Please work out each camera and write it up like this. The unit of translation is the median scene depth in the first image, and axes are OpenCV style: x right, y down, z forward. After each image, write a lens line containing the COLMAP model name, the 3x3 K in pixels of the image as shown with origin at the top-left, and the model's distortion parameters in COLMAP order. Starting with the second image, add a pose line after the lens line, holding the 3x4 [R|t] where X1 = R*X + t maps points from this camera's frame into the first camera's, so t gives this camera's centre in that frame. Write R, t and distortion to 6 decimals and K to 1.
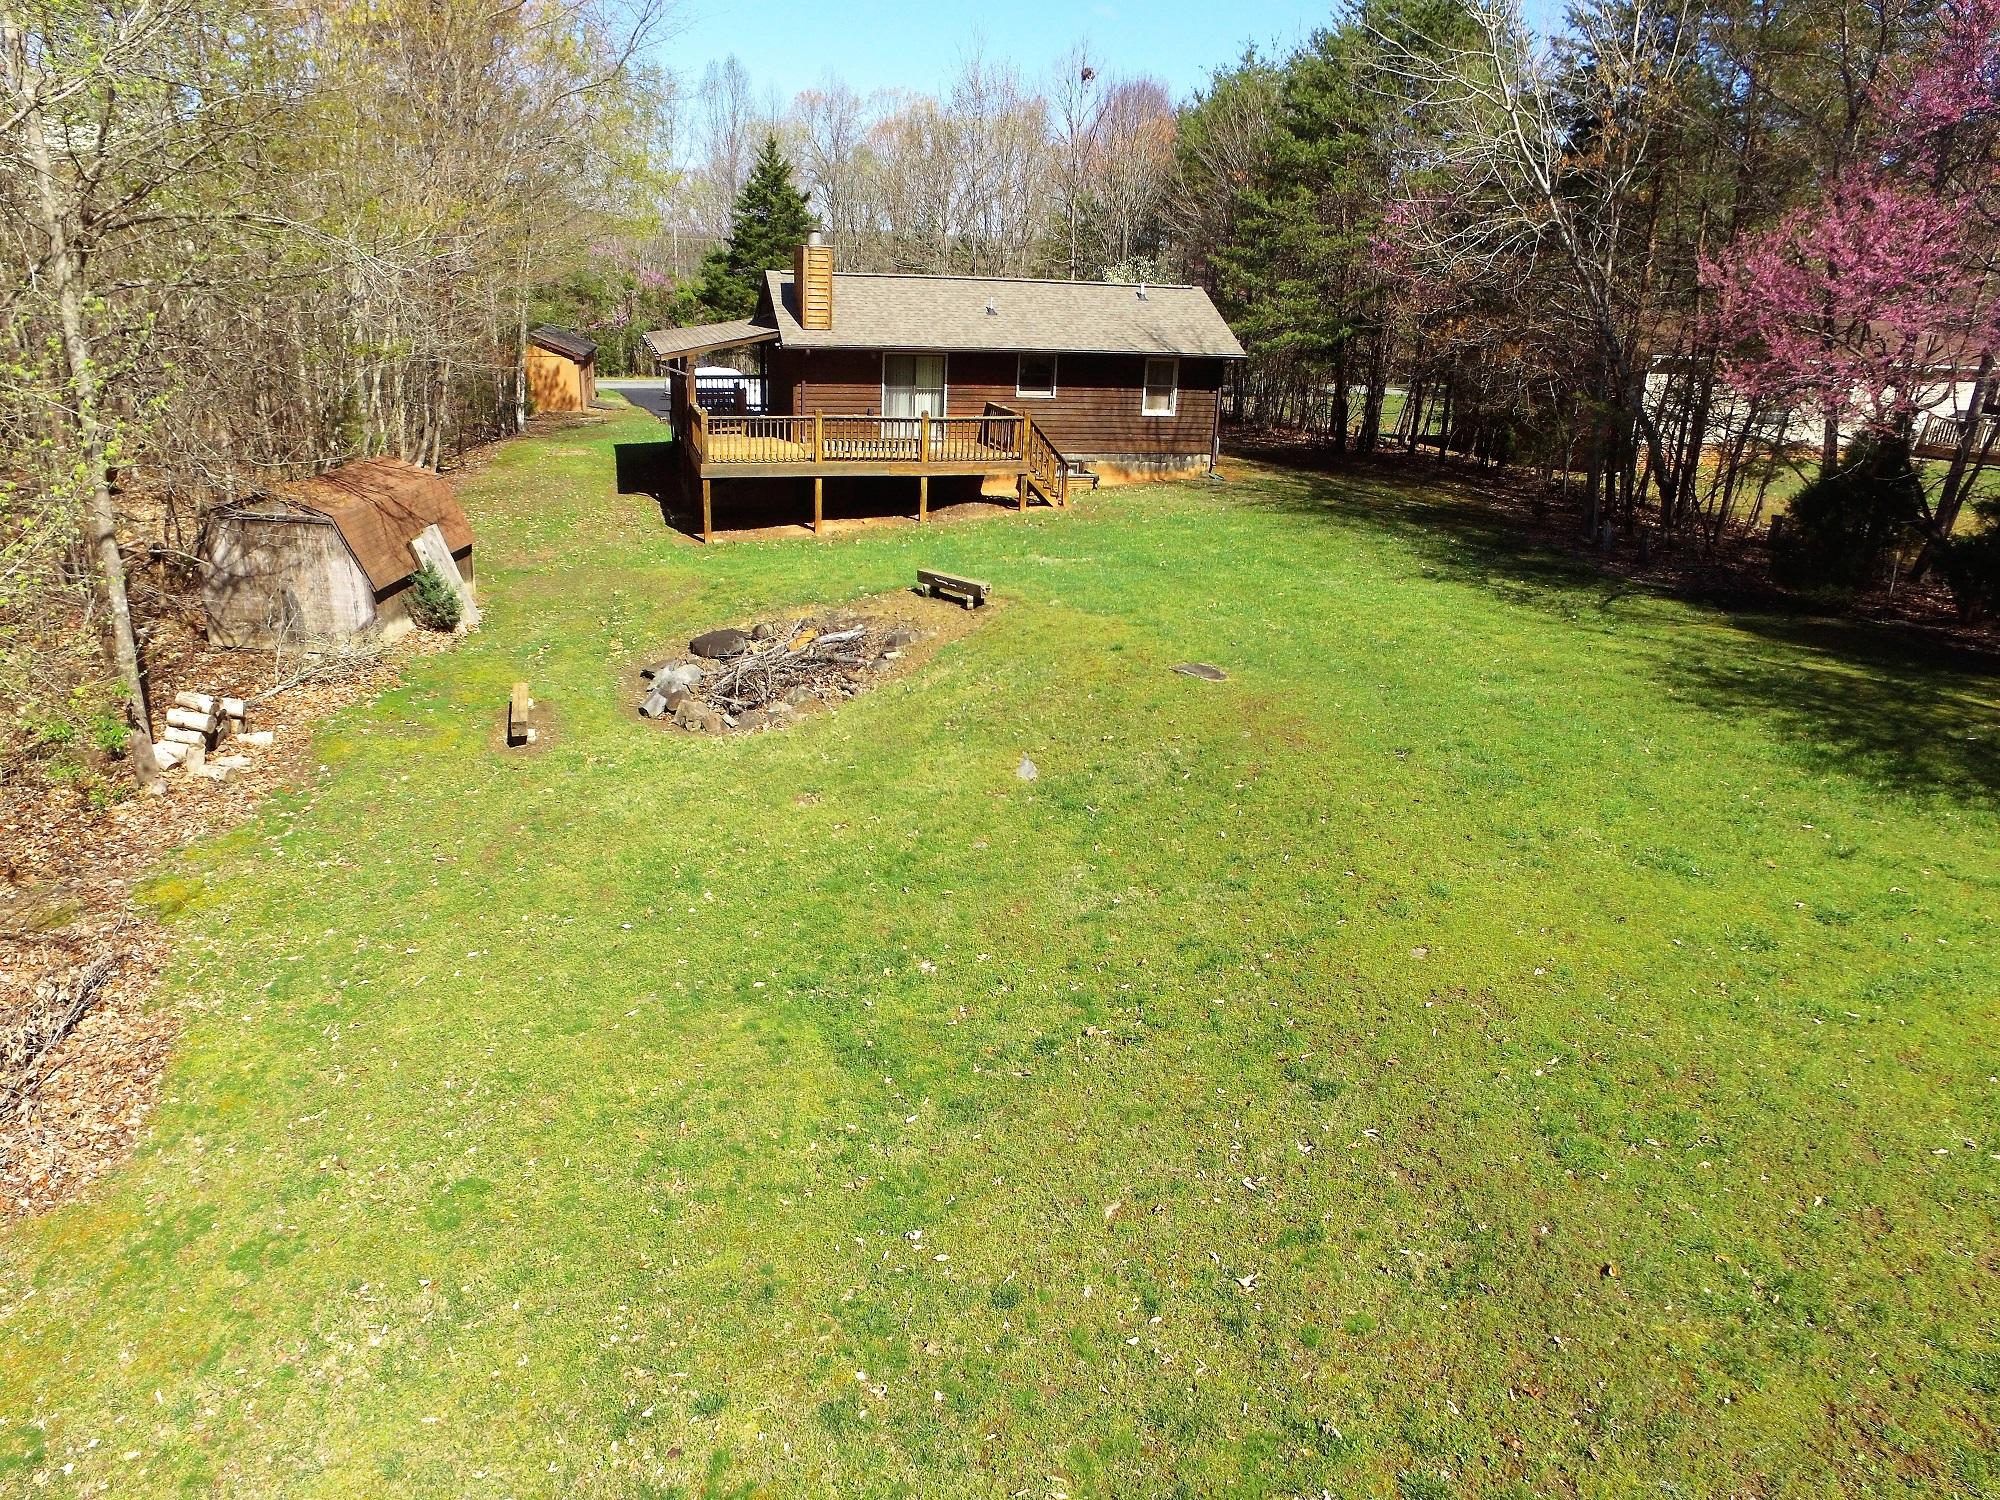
lens RADIAL K [[1338.9, 0, 982.8], [0, 1338.9, 744.6], [0, 0, 1]] dist [-0.070124, 0.011994]
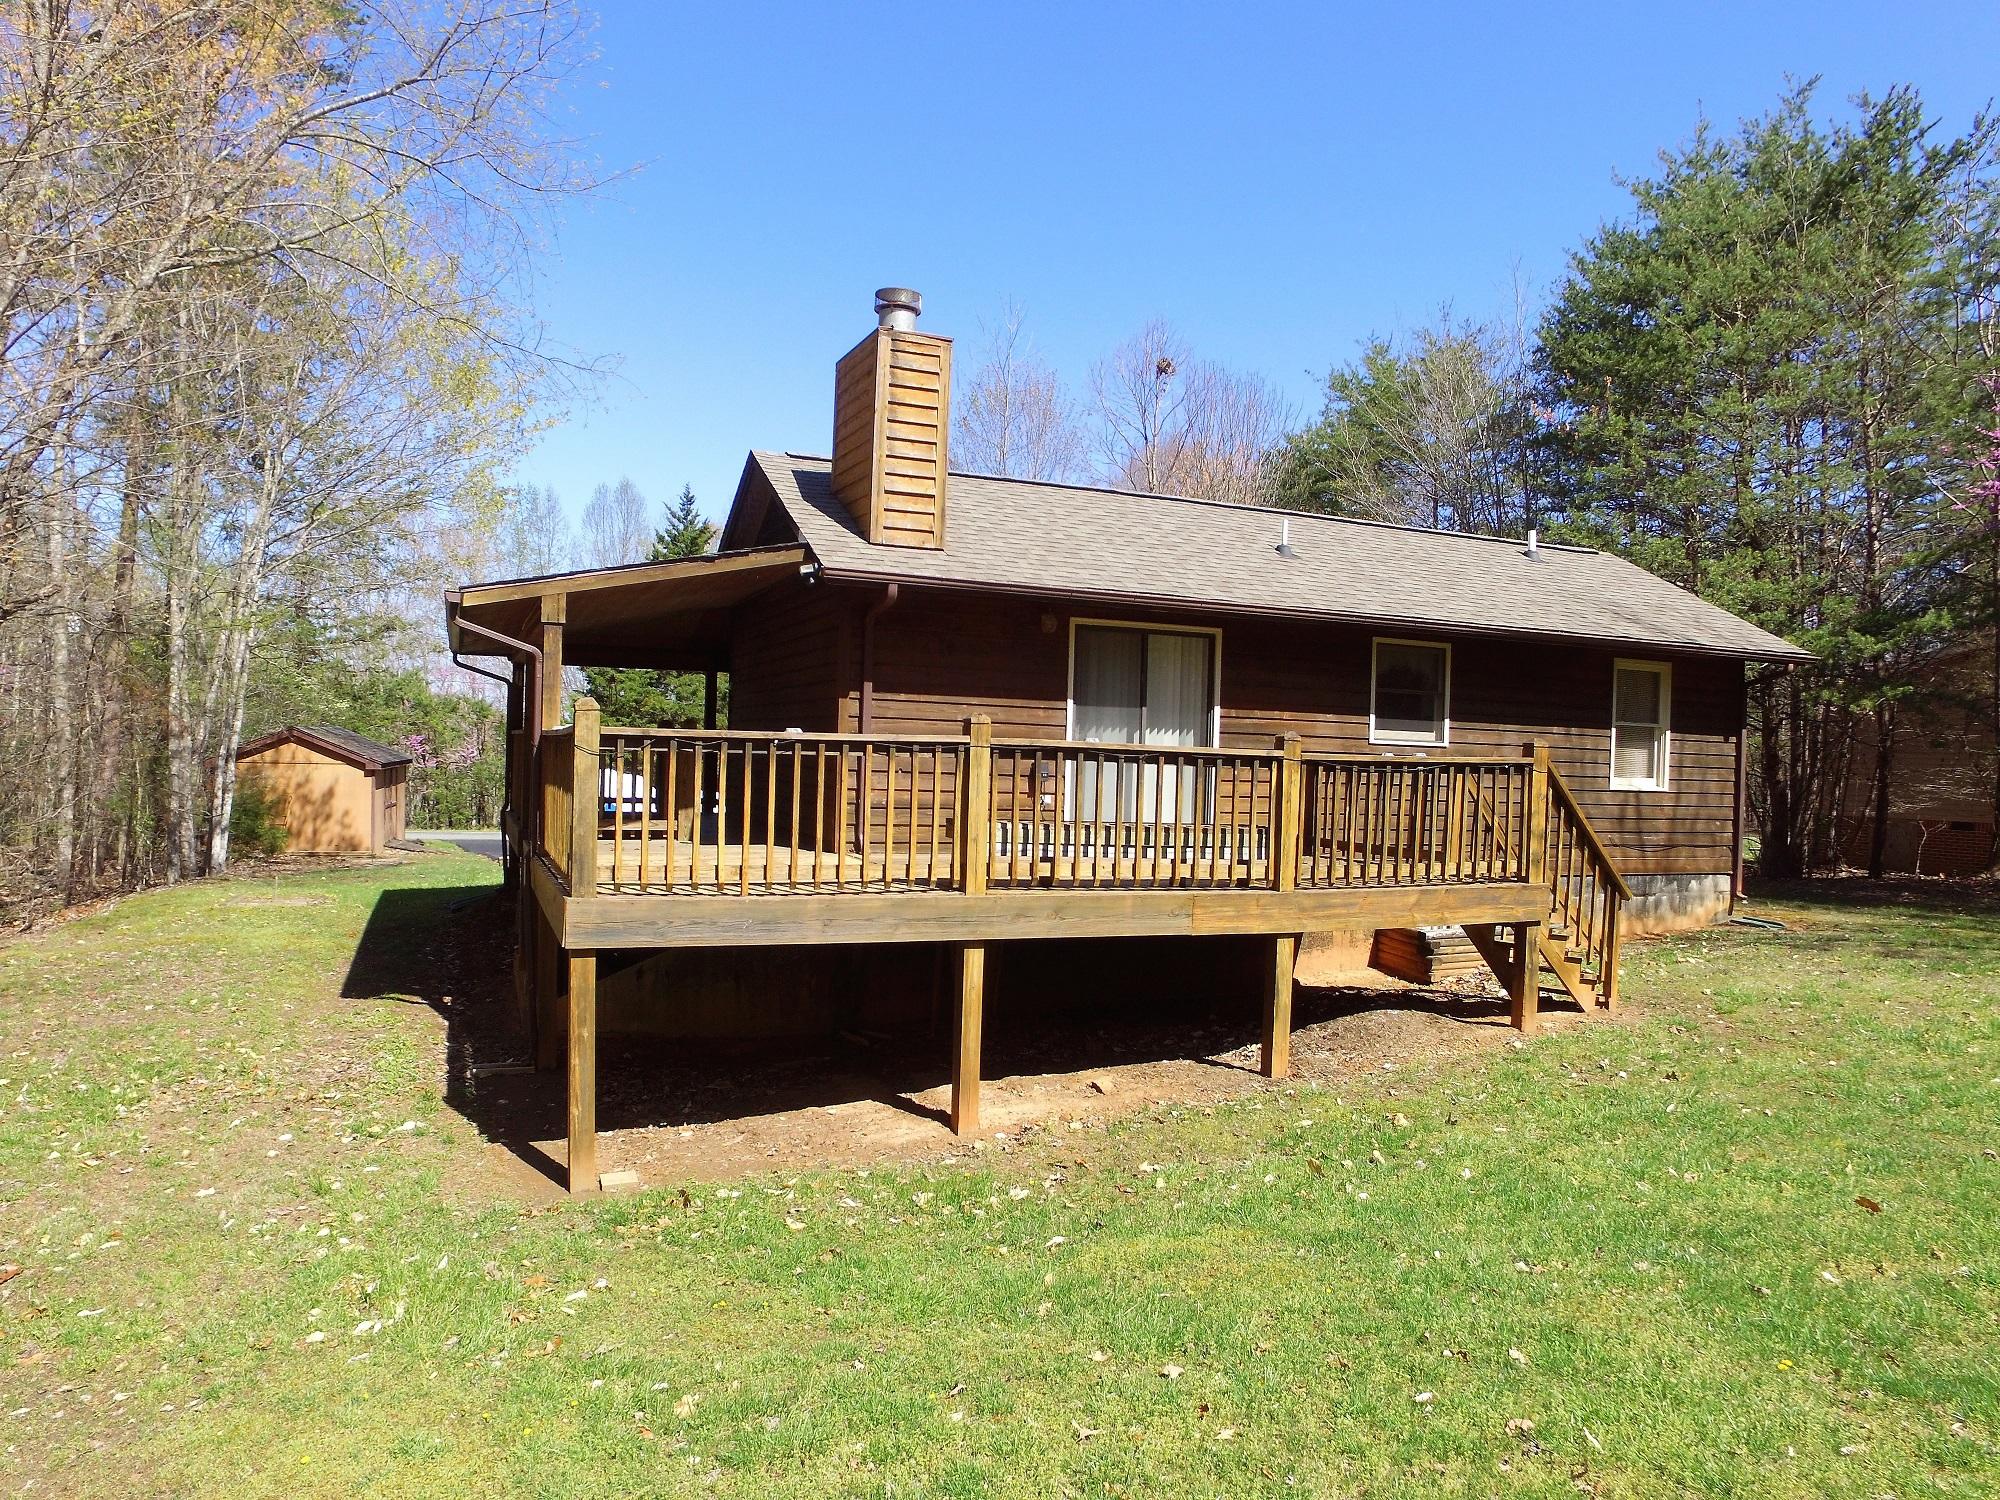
lens RADIAL K [[1338.9, 0, 993.0], [0, 1338.9, 761.2], [0, 0, 1]] dist [-0.070124, 0.011994]
pose [[0.994206, -0.008851, 0.107130, -0.129628], [0.044138, 0.942331, -0.331759, -0.120963], [-0.098015, 0.334566, 0.937261, 0.611197]]
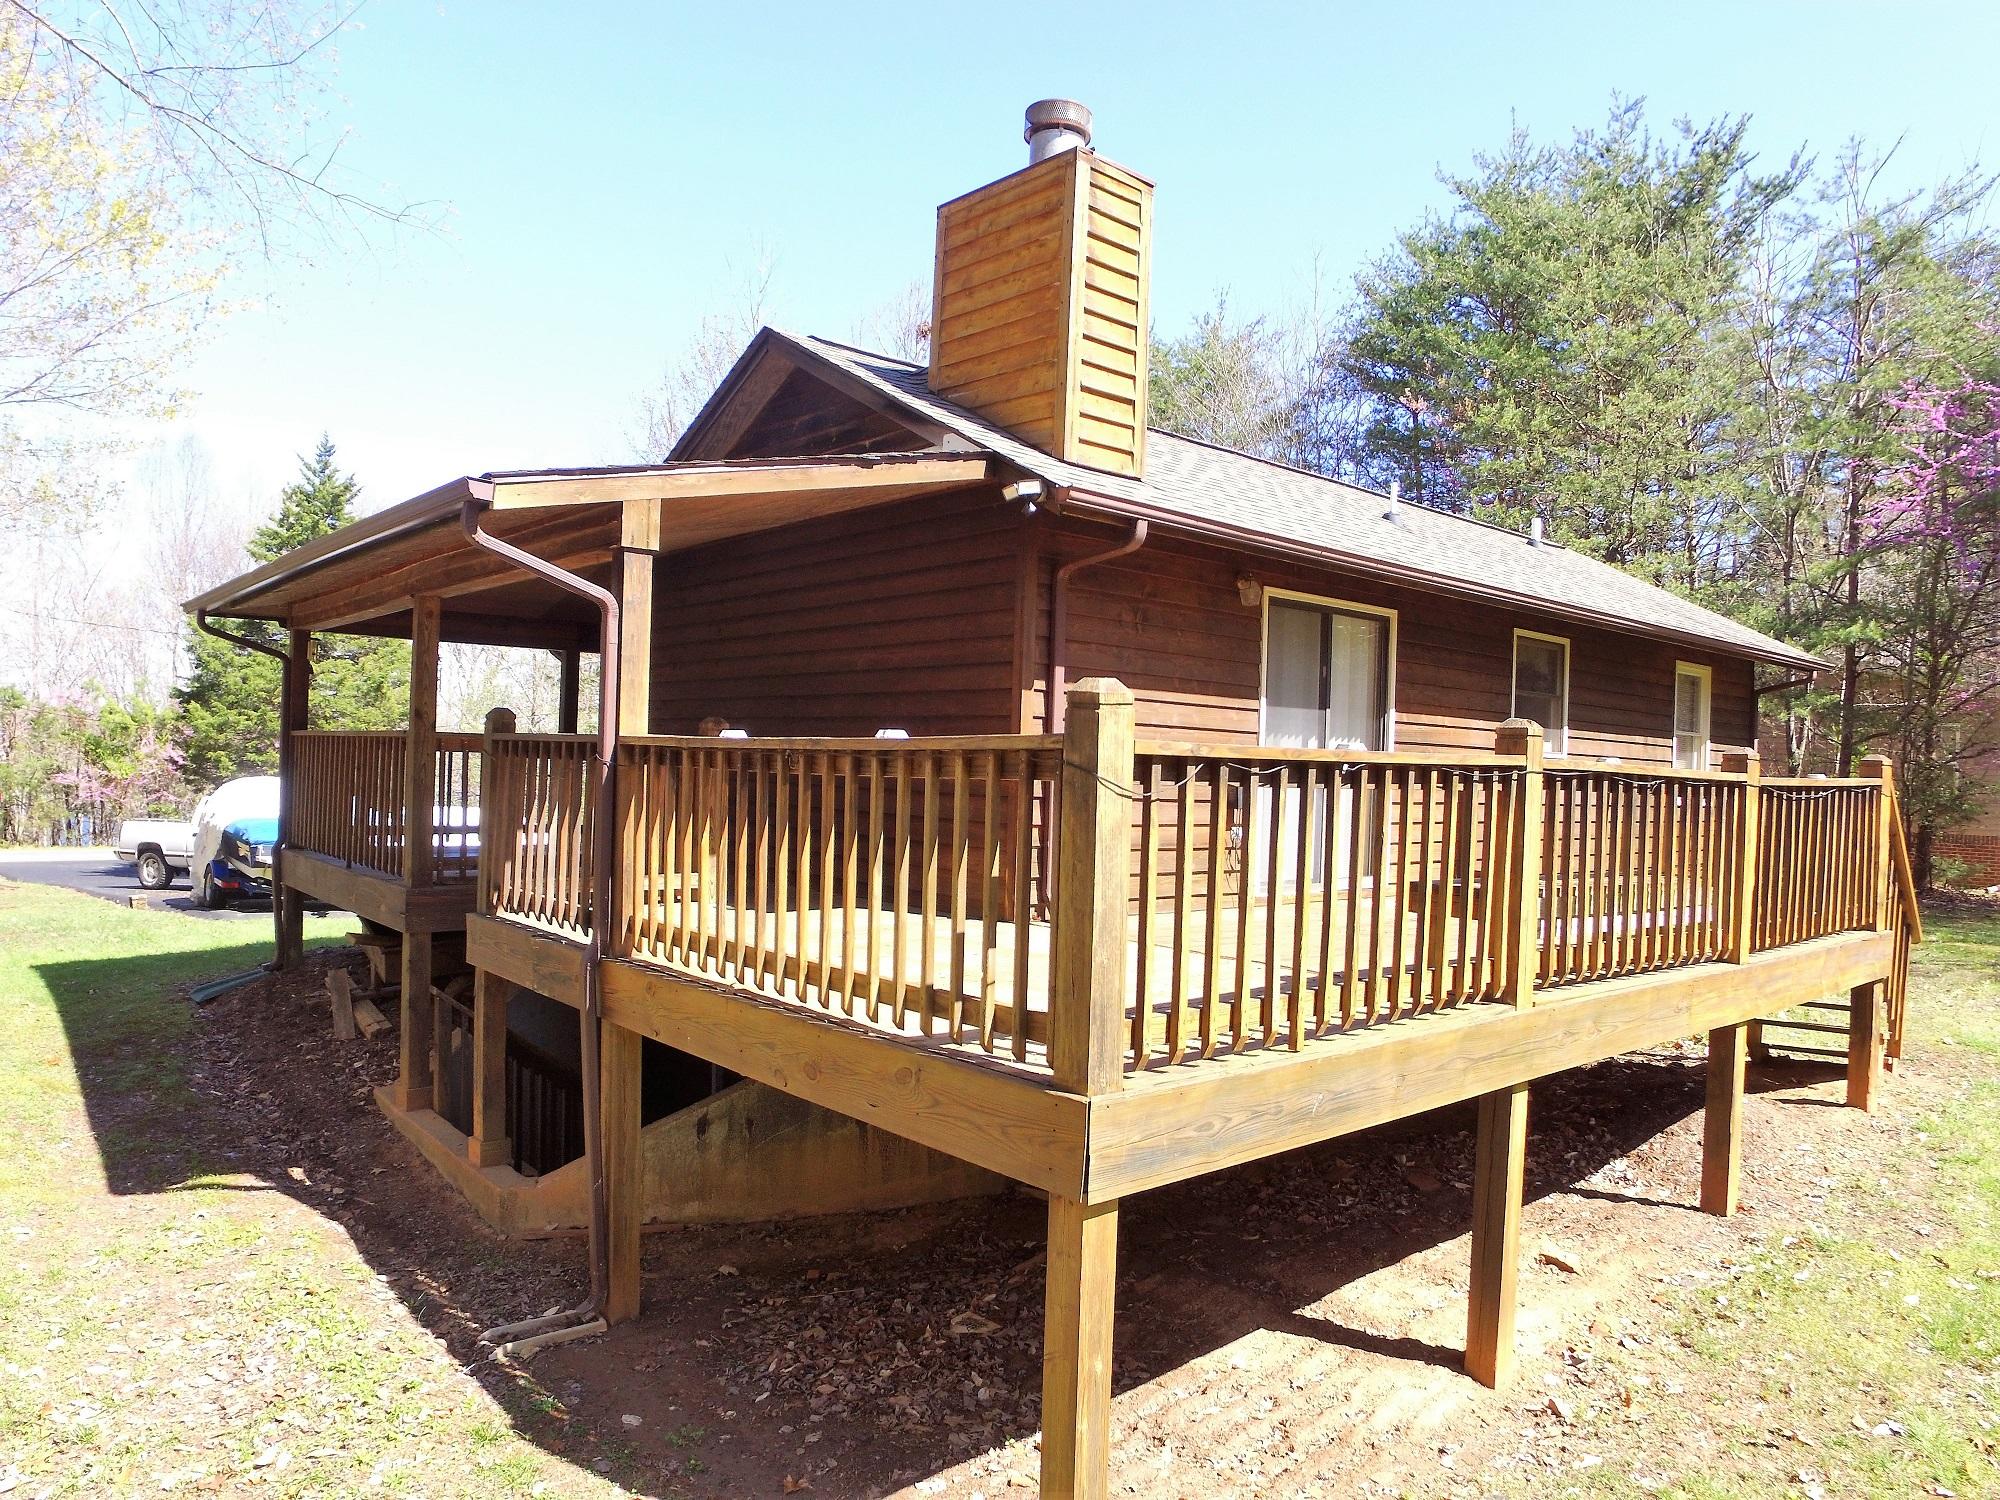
lens RADIAL K [[1338.9, 0, 1011.9], [0, 1338.9, 758.5], [0, 0, 1]] dist [-0.070124, 0.011994]
pose [[0.909148, -0.008276, 0.416390, -0.225504], [0.147030, 0.941803, -0.302308, -0.170007], [-0.389655, 0.336065, 0.857455, 0.735048]]
